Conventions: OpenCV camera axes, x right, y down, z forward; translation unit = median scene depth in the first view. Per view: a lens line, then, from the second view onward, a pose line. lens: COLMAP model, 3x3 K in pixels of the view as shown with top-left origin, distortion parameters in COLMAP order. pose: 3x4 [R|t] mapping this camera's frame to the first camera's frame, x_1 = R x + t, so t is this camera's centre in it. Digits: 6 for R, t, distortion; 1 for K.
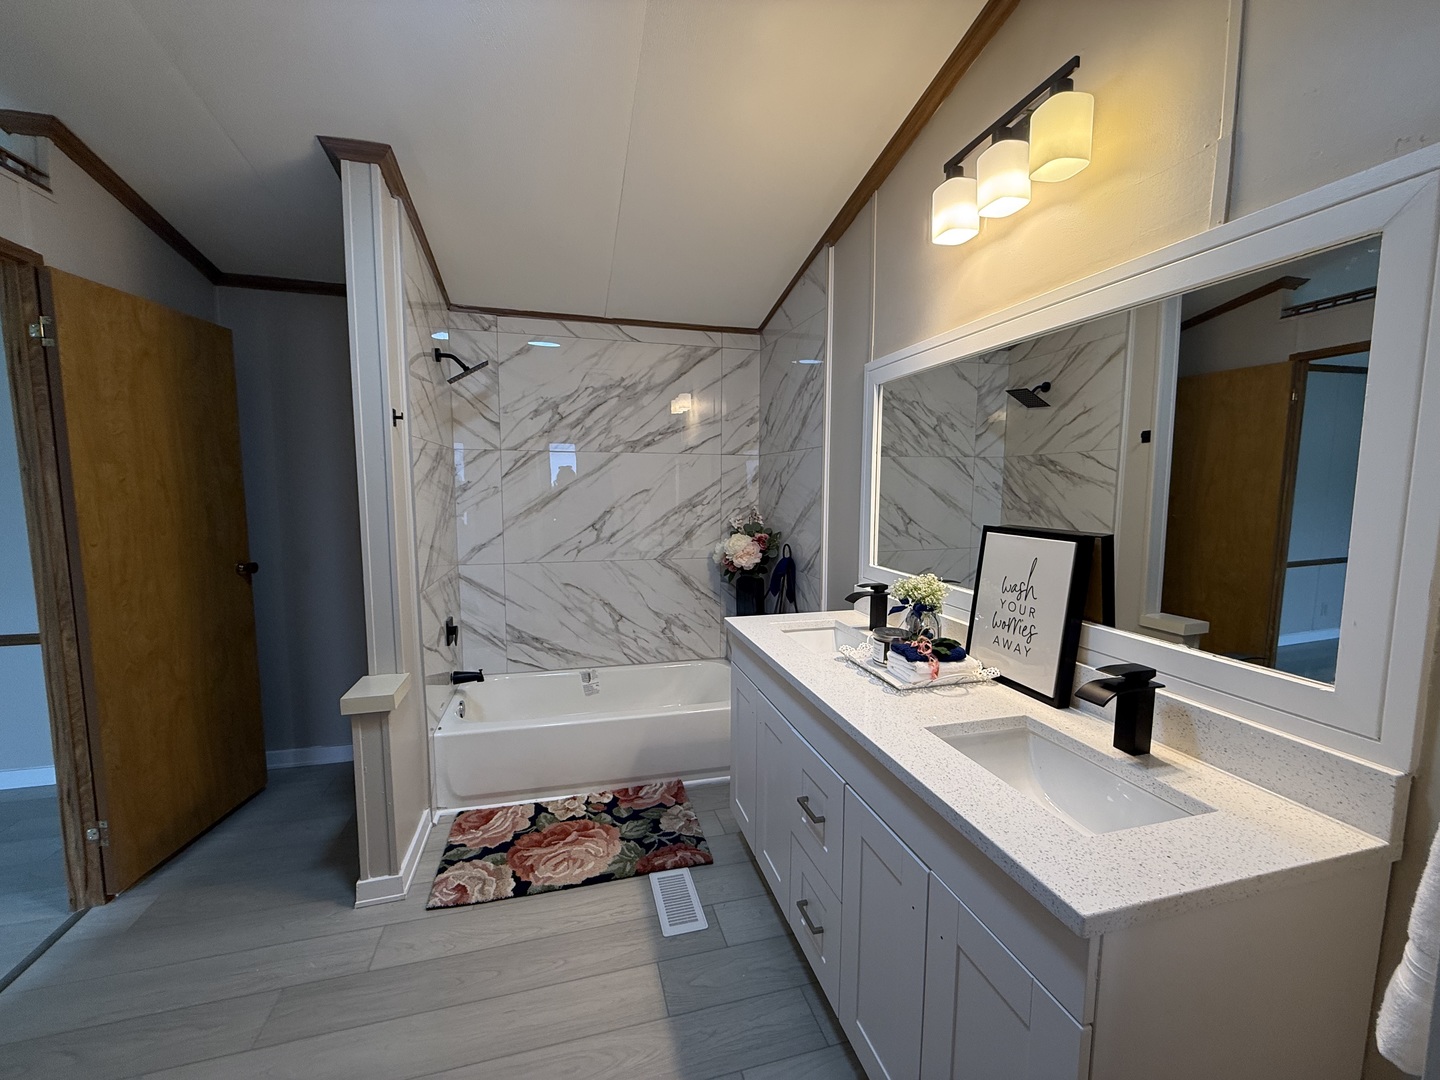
lens RADIAL K [[574.8, 0, 714.6], [0, 574.8, 541.0], [0, 0, 1]] dist [-0.000904, 0.000479]
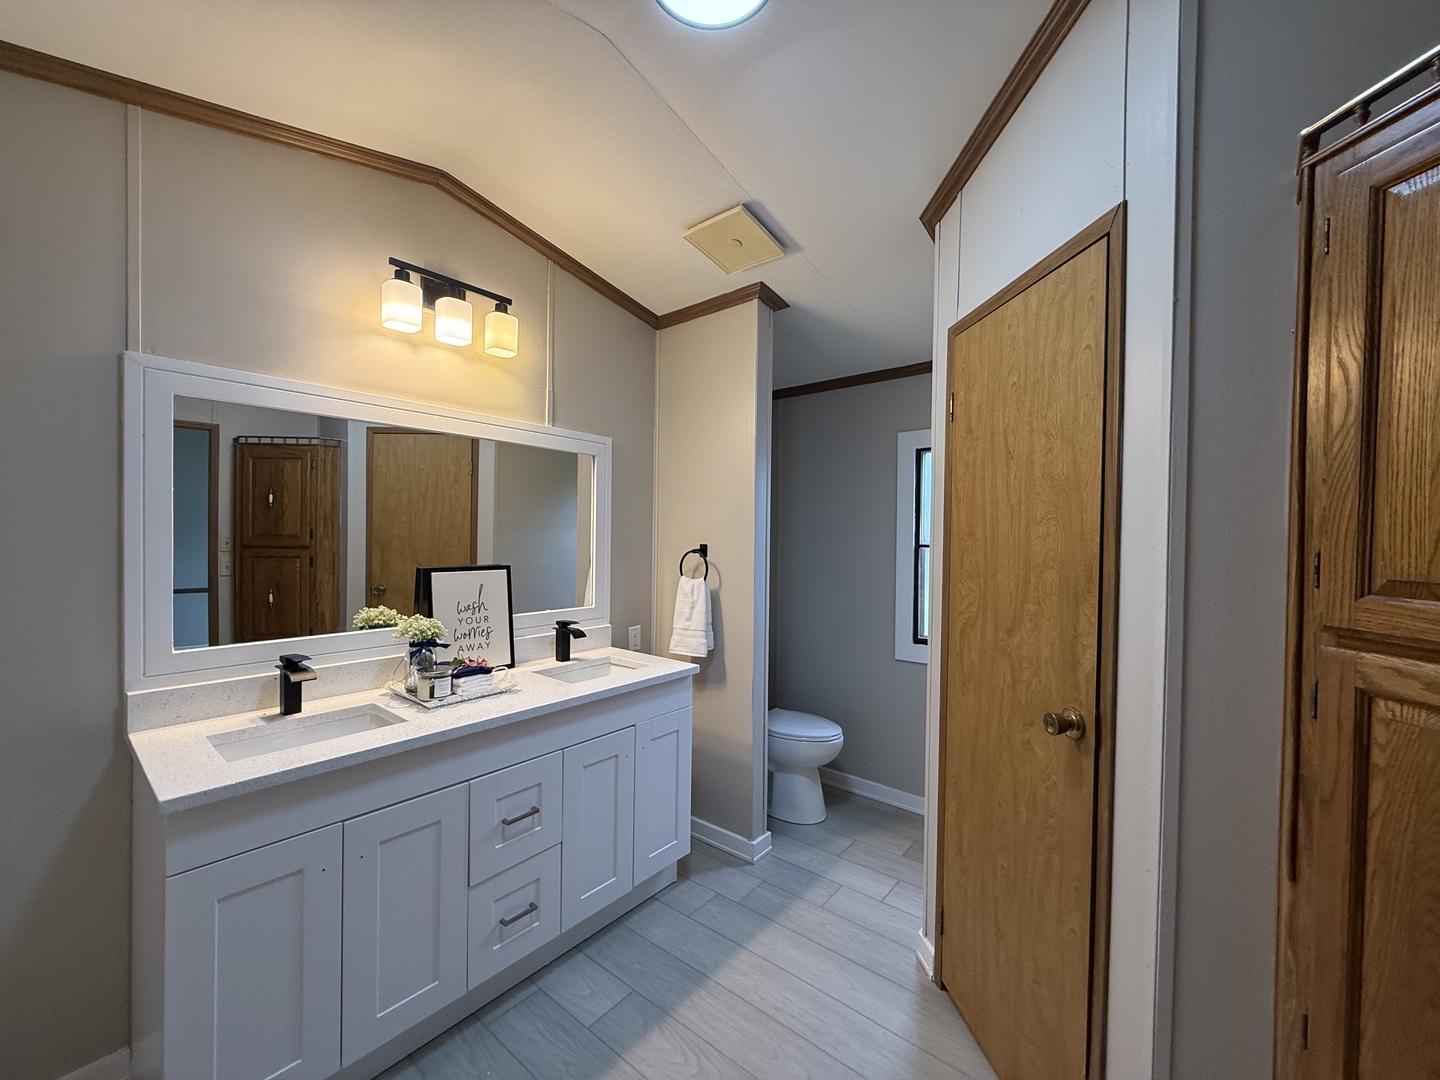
lens RADIAL K [[574.8, 0, 718.9], [0, 574.8, 541.9], [0, 0, 1]] dist [-0.000904, 0.000479]
pose [[-0.584834, -0.019142, 0.810927, -0.723312], [0.063578, 0.995564, 0.069352, -0.101954], [-0.808658, 0.092117, -0.581023, 0.939752]]
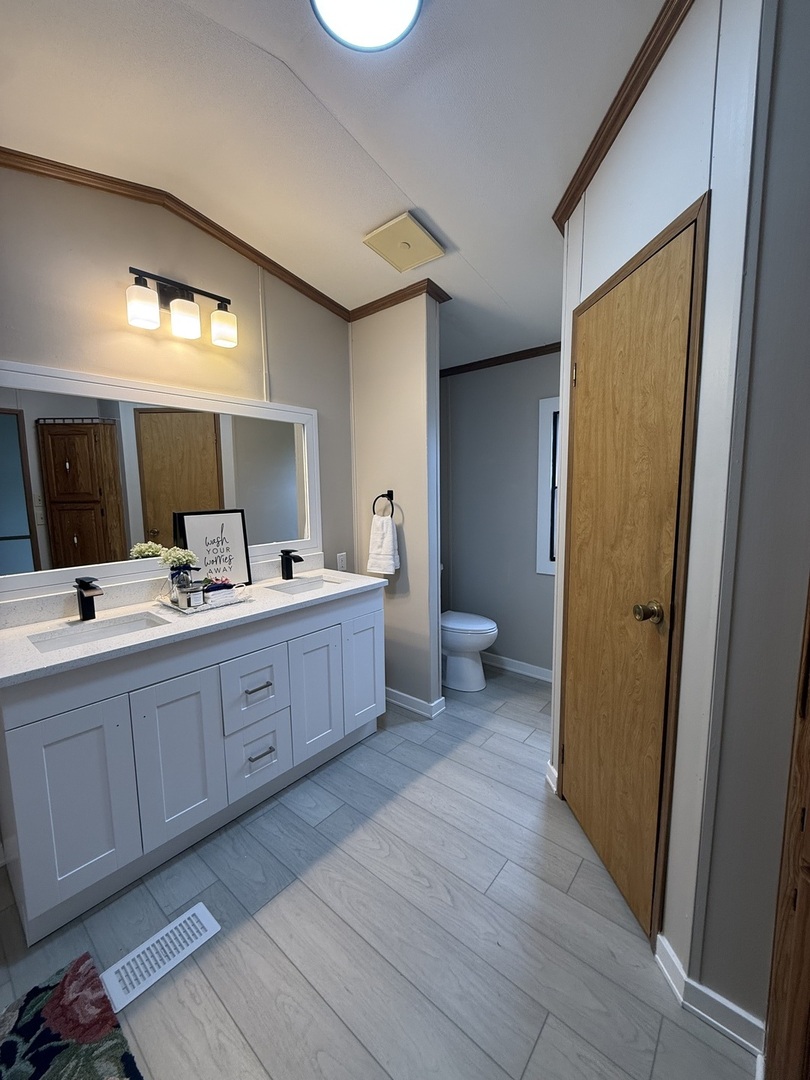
lens RADIAL K [[431.1, 0, 405.8], [0, 431.1, 537.6], [0, 0, 1]] dist [-0.000904, 0.000479]
pose [[-0.571547, -0.089352, 0.815690, -0.740750], [0.091592, 0.980895, 0.171627, -0.086705], [-0.815441, 0.172803, -0.552444, 0.910722]]
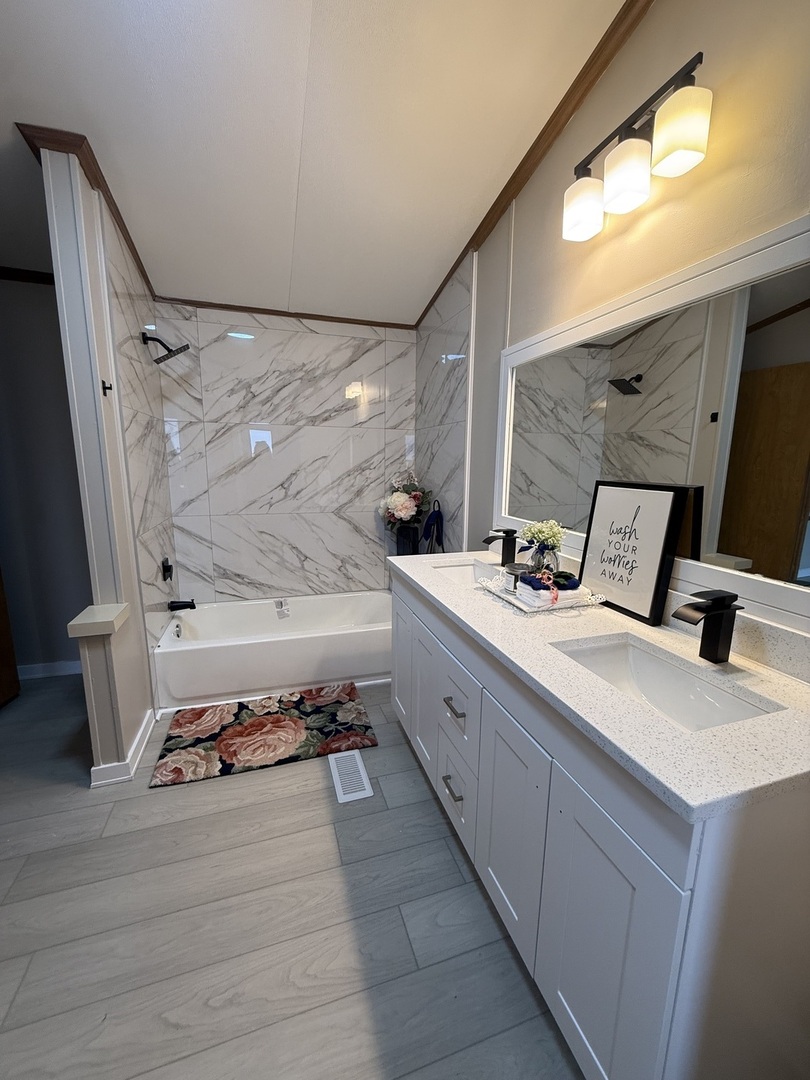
lens RADIAL K [[431.1, 0, 404.0], [0, 431.1, 537.6], [0, 0, 1]] dist [-0.000904, 0.000479]
pose [[0.998649, -0.001303, 0.051946, 0.006894], [-0.002914, 0.996709, 0.081012, 0.016364], [-0.051881, -0.081054, 0.995359, 0.072138]]
